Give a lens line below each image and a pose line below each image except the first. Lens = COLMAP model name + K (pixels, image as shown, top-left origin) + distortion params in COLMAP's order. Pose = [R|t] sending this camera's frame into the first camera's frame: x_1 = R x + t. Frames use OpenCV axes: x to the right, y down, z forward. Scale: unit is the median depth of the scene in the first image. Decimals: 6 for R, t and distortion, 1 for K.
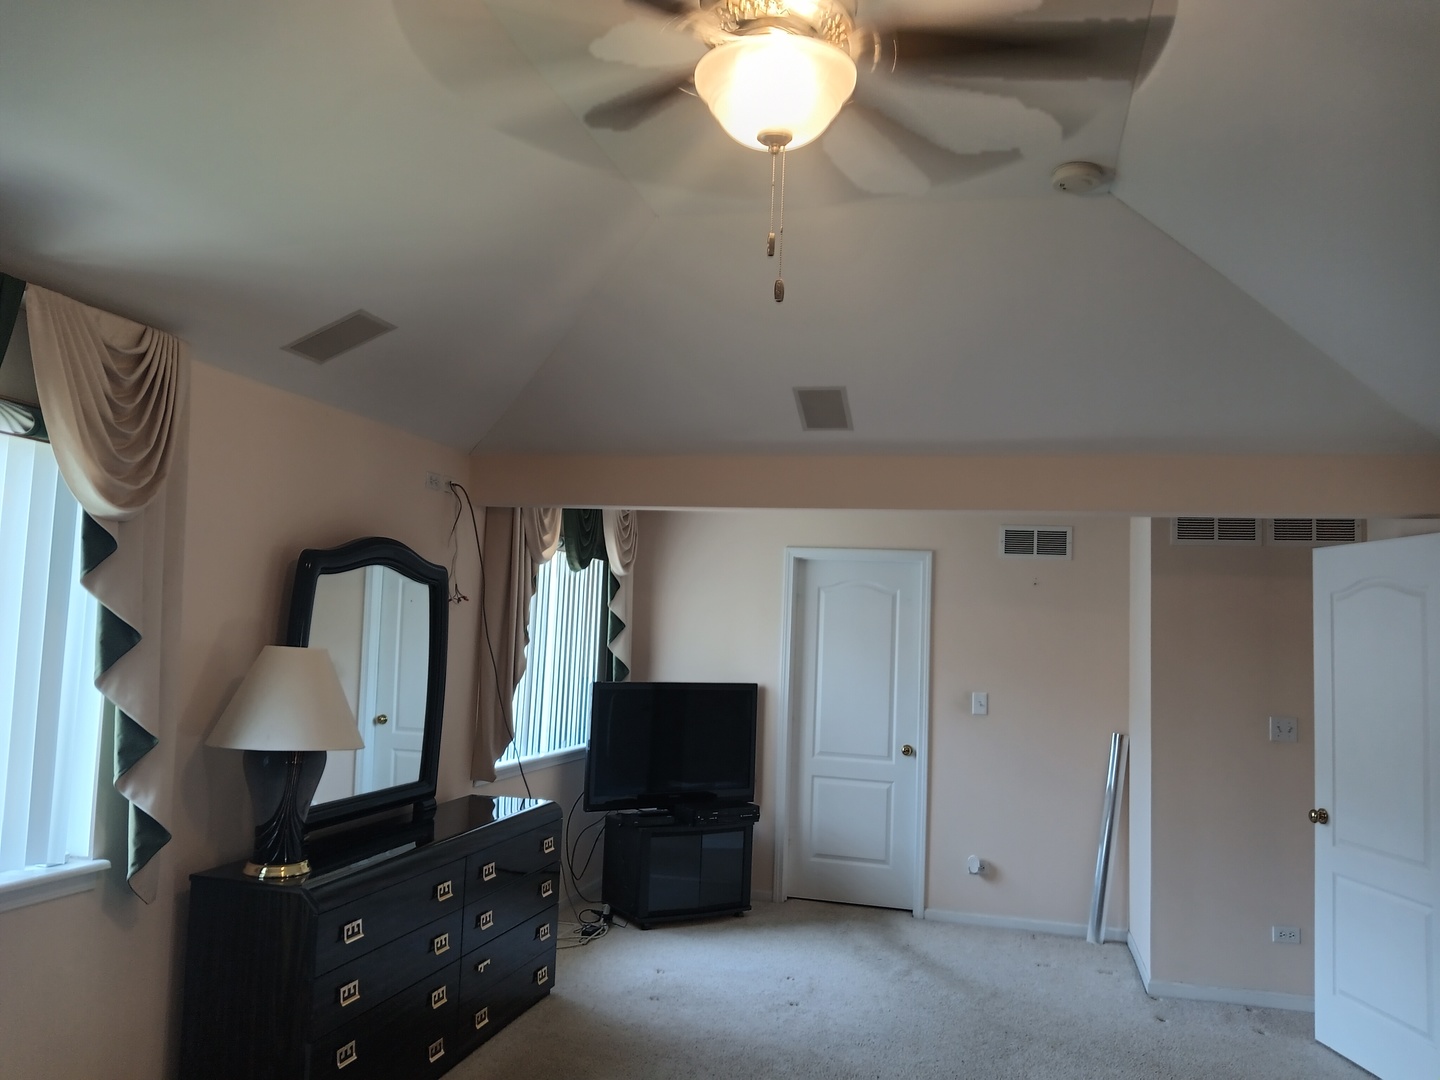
lens RADIAL K [[1135.7, 0, 720.0], [0, 1135.7, 540.0], [0, 0, 1]] dist [0.061048, -0.154978]
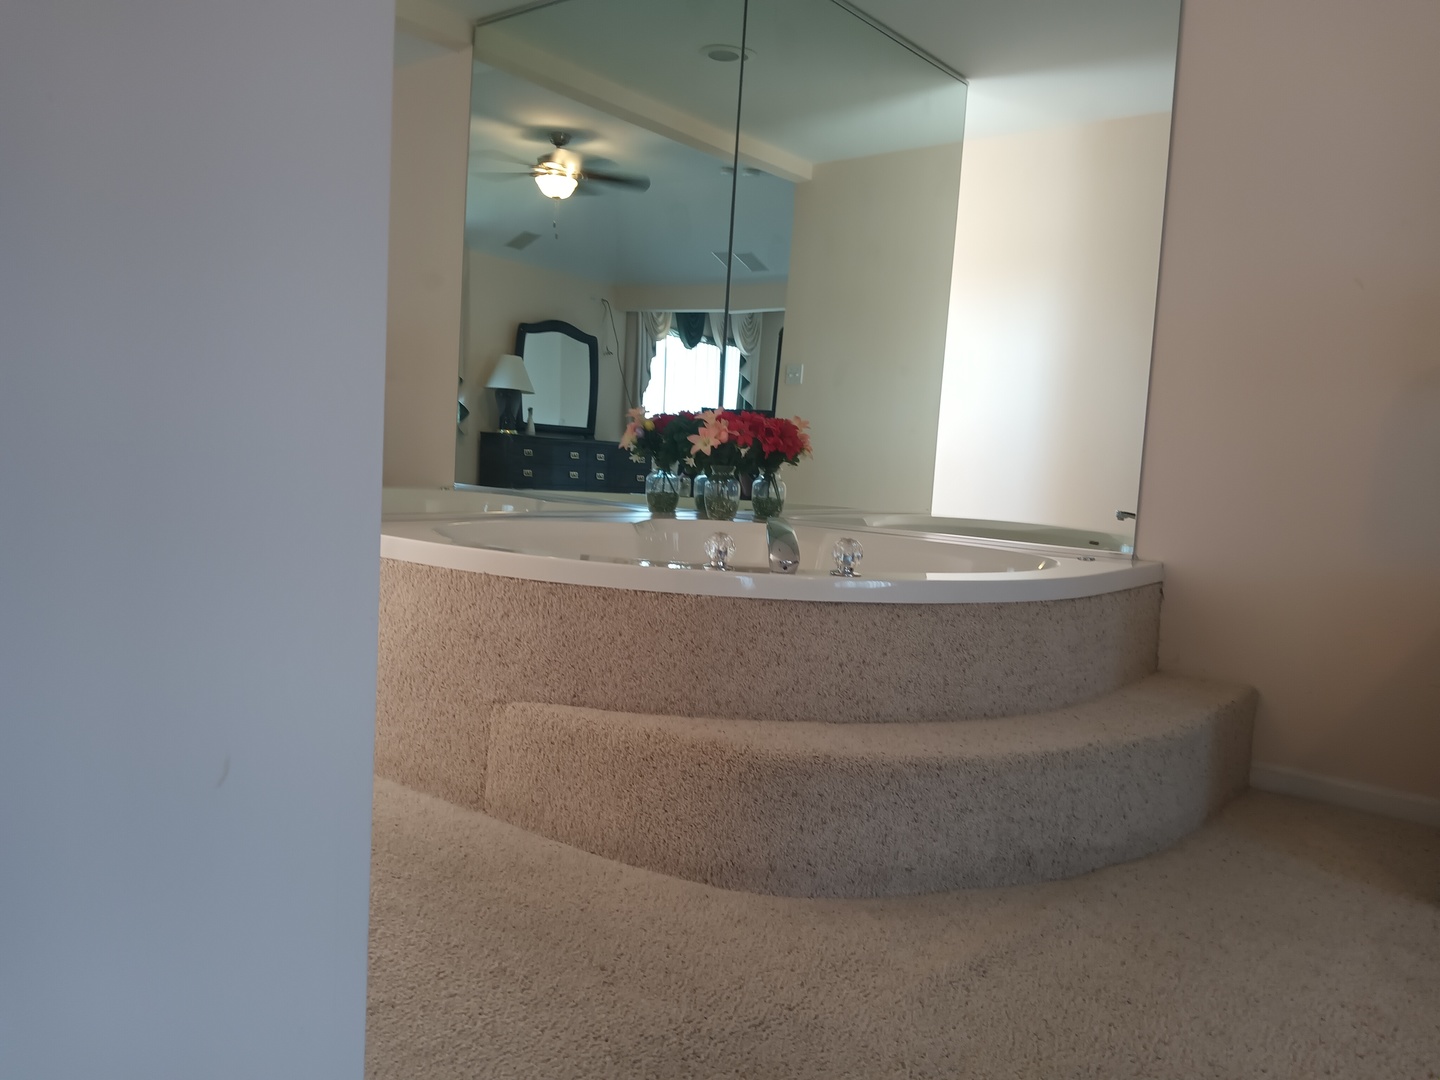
lens RADIAL K [[1135.7, 0, 720.0], [0, 1135.7, 540.0], [0, 0, 1]] dist [0.061048, -0.154978]
pose [[0.937364, 0.046269, -0.345266, 0.925671], [-0.001854, 0.991788, 0.127877, 0.157453], [0.348347, -0.119227, 0.929752, -1.252049]]
